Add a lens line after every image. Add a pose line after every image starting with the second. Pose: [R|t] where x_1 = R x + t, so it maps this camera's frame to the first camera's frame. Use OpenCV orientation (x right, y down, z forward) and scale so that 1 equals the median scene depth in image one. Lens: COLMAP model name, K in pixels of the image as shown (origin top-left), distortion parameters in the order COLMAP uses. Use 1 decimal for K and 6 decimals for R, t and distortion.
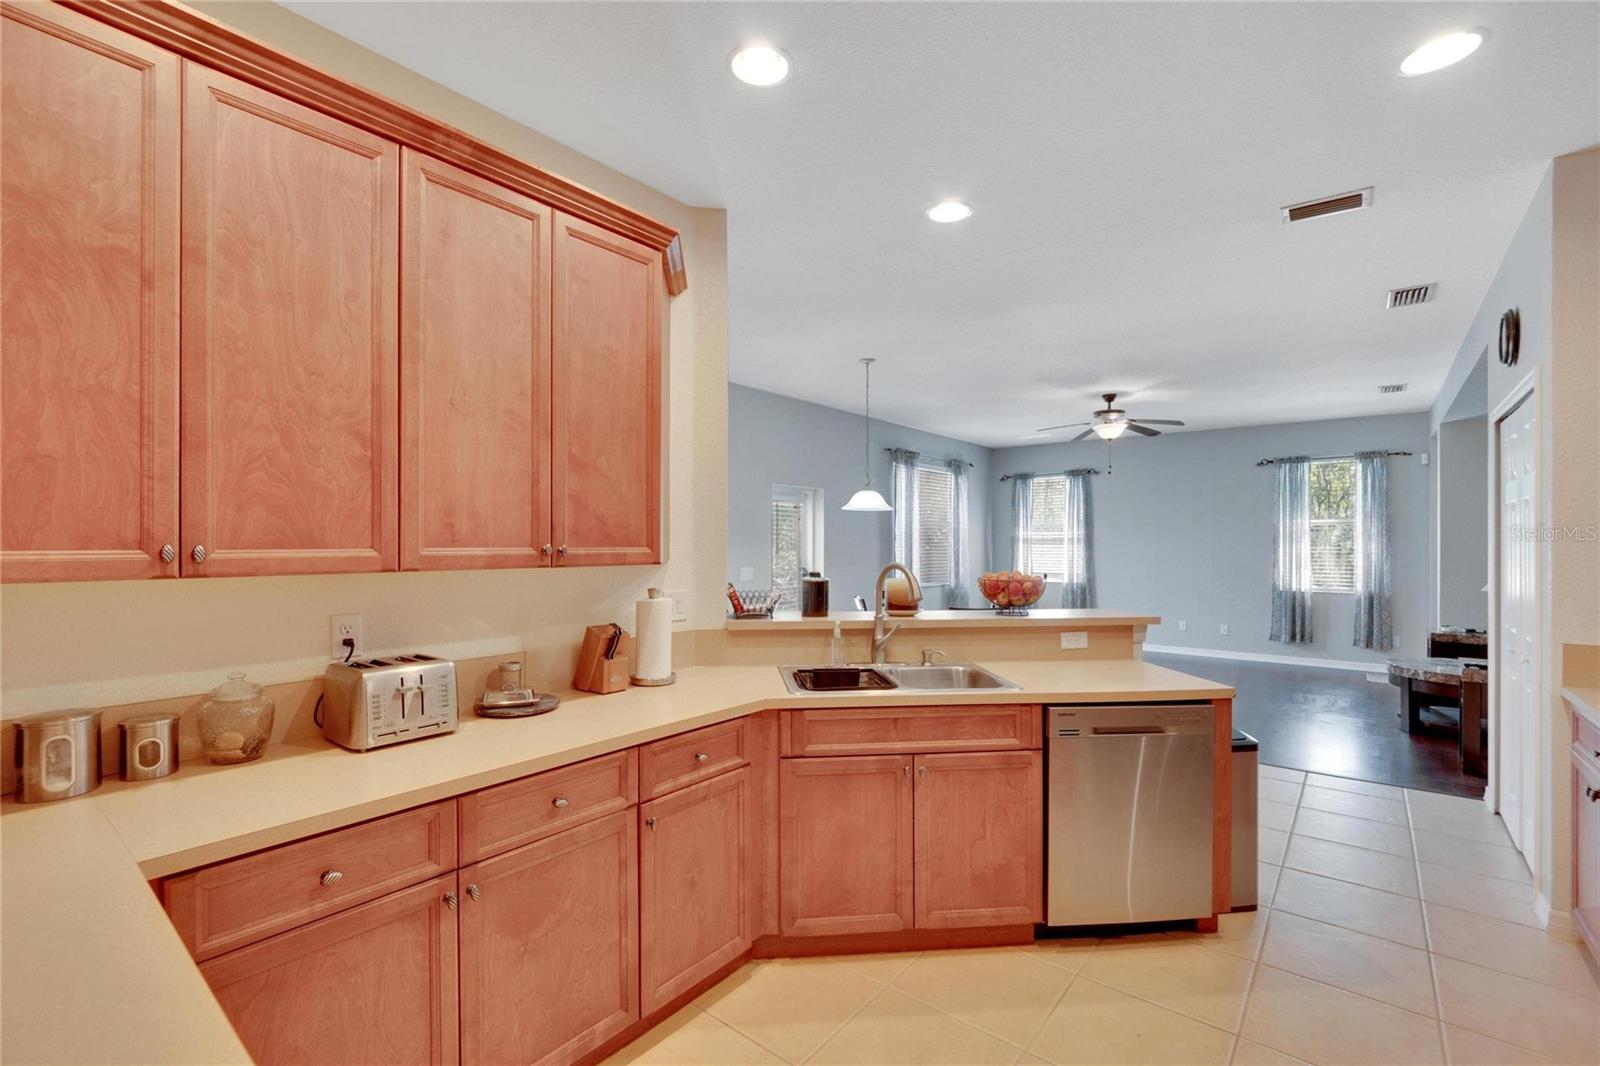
lens RADIAL K [[703.6, 0, 788.9], [0, 703.6, 545.0], [0, 0, 1]] dist [-0.001970, -0.000120]
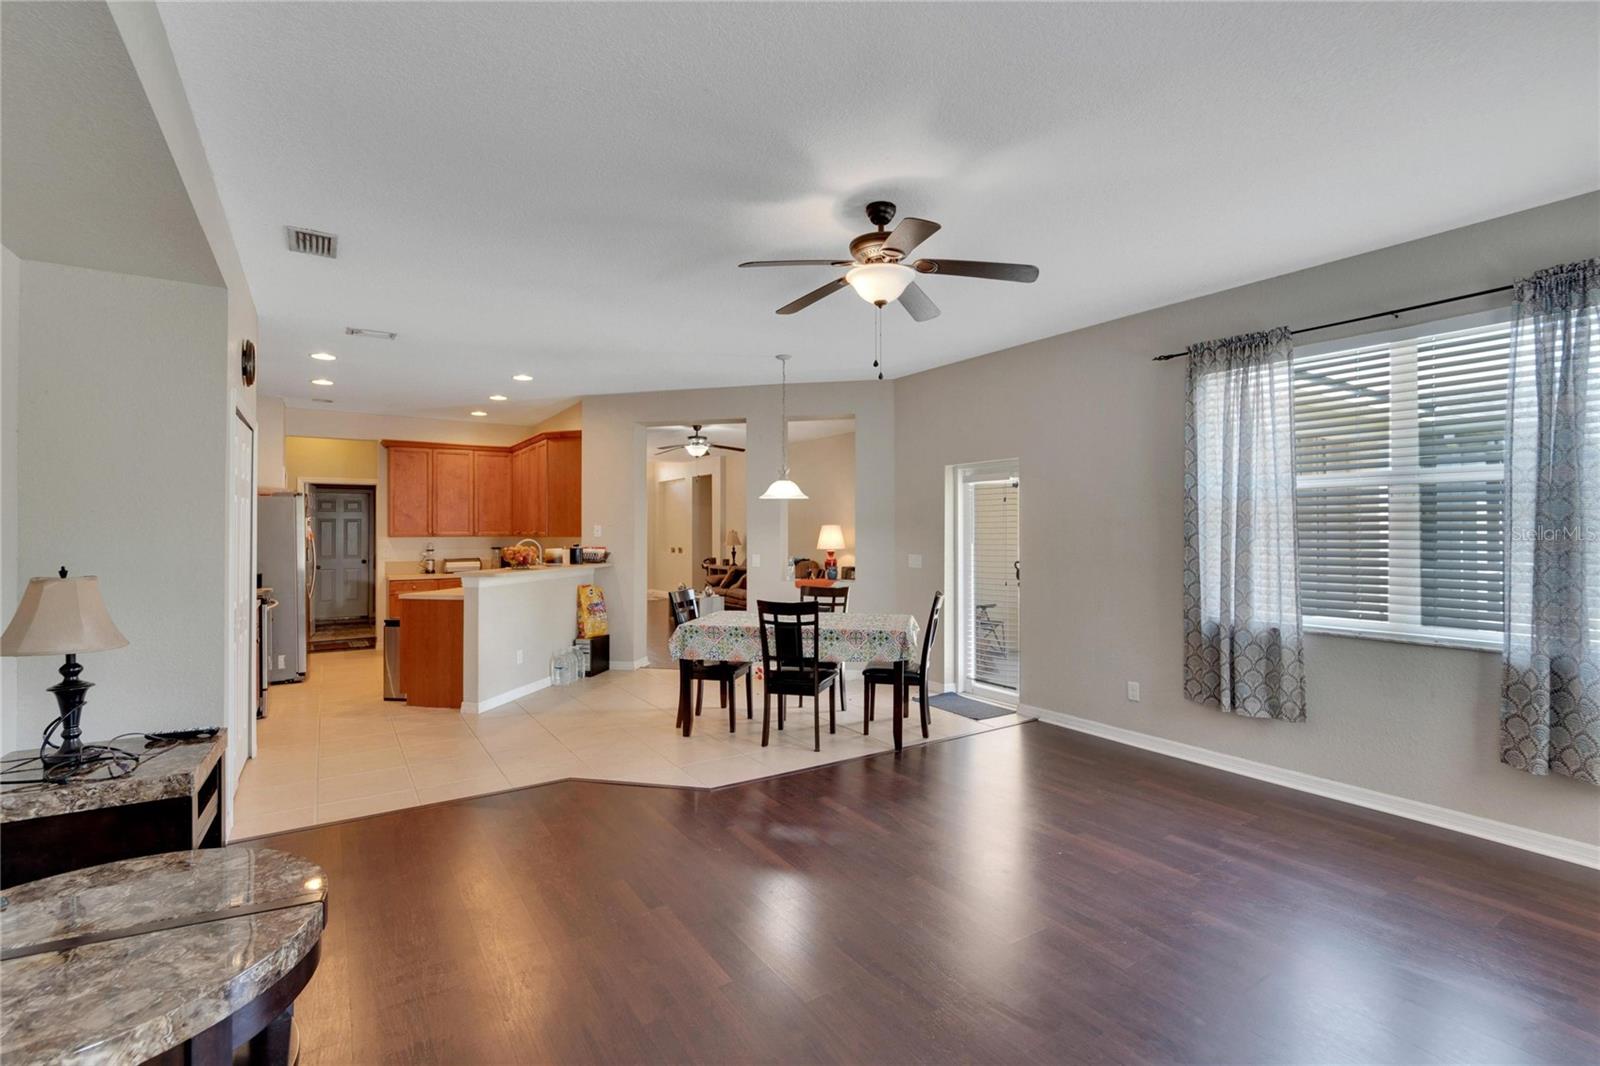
lens RADIAL K [[724.1, 0, 796.1], [0, 724.1, 525.4], [0, 0, 1]] dist [-0.001598, -0.000592]
pose [[-0.302346, -0.005897, -0.953180, 2.020810], [-0.000898, 0.999982, -0.005902, -0.006686], [0.953198, -0.000929, -0.302346, 2.392196]]
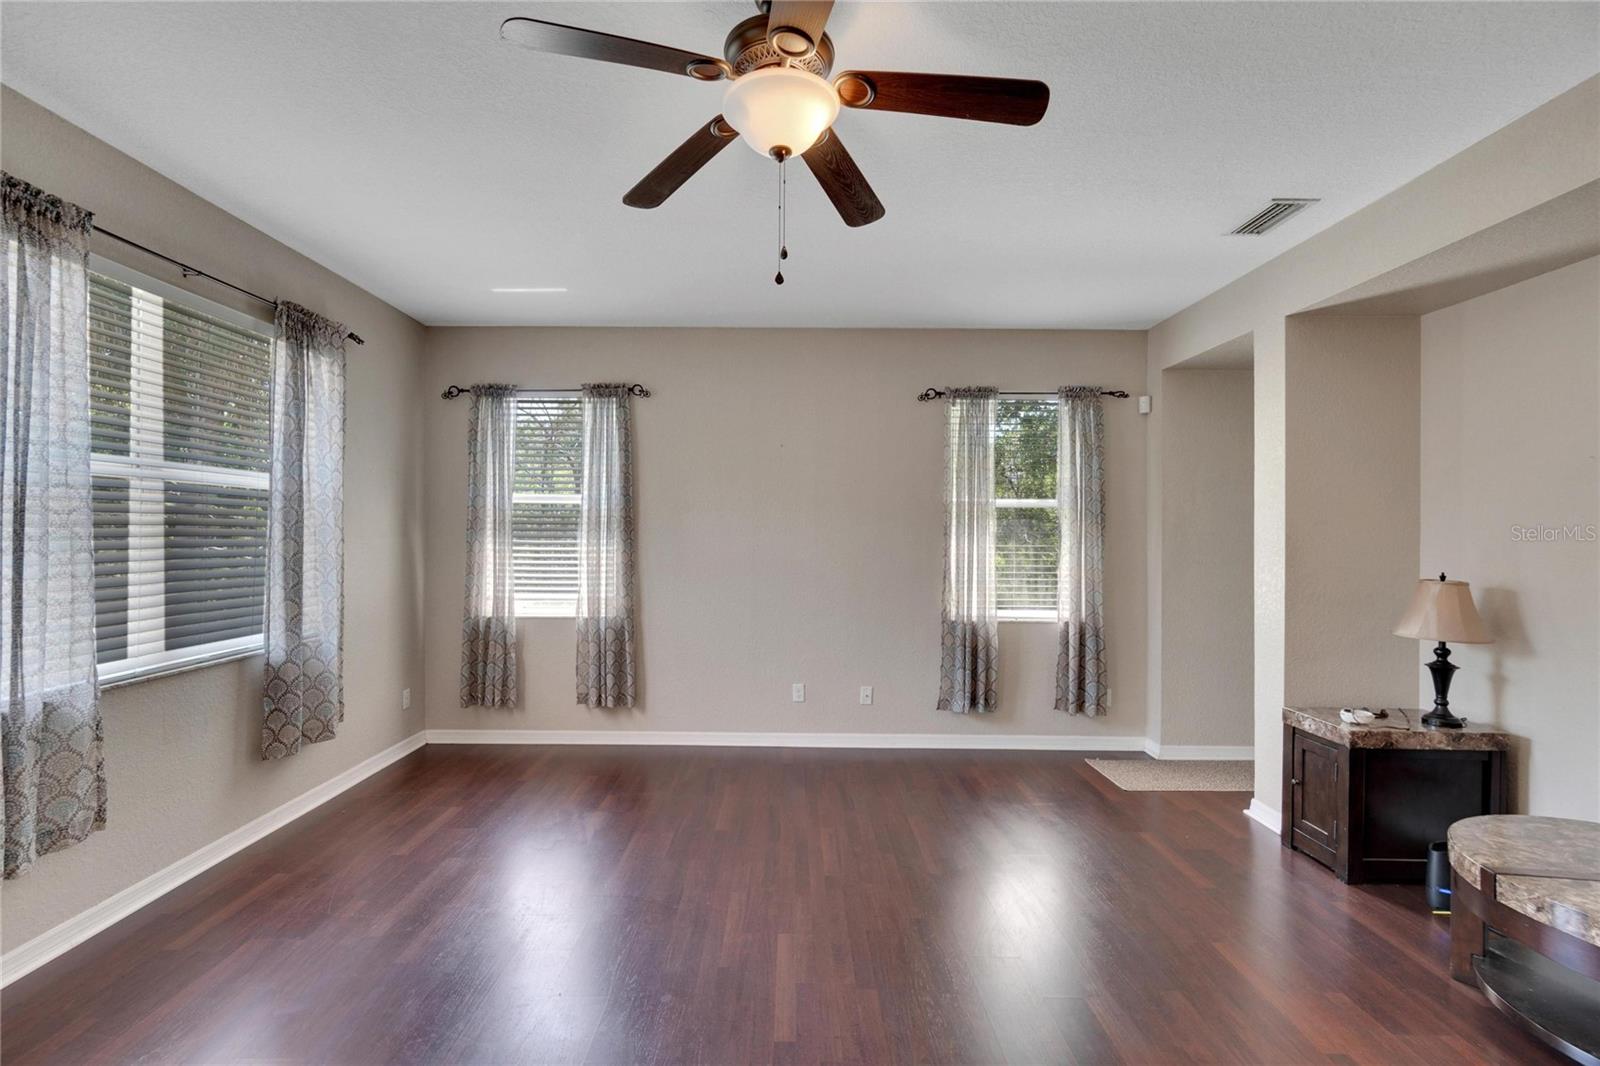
lens RADIAL K [[708.7, 0, 784.8], [0, 708.7, 537.4], [0, 0, 1]] dist [-0.001752, 0.000188]
pose [[0.778082, 0.001341, 0.628161, 0.632064], [-0.003849, 0.999989, 0.002633, -0.010714], [-0.628151, -0.004467, 0.778079, 1.729612]]
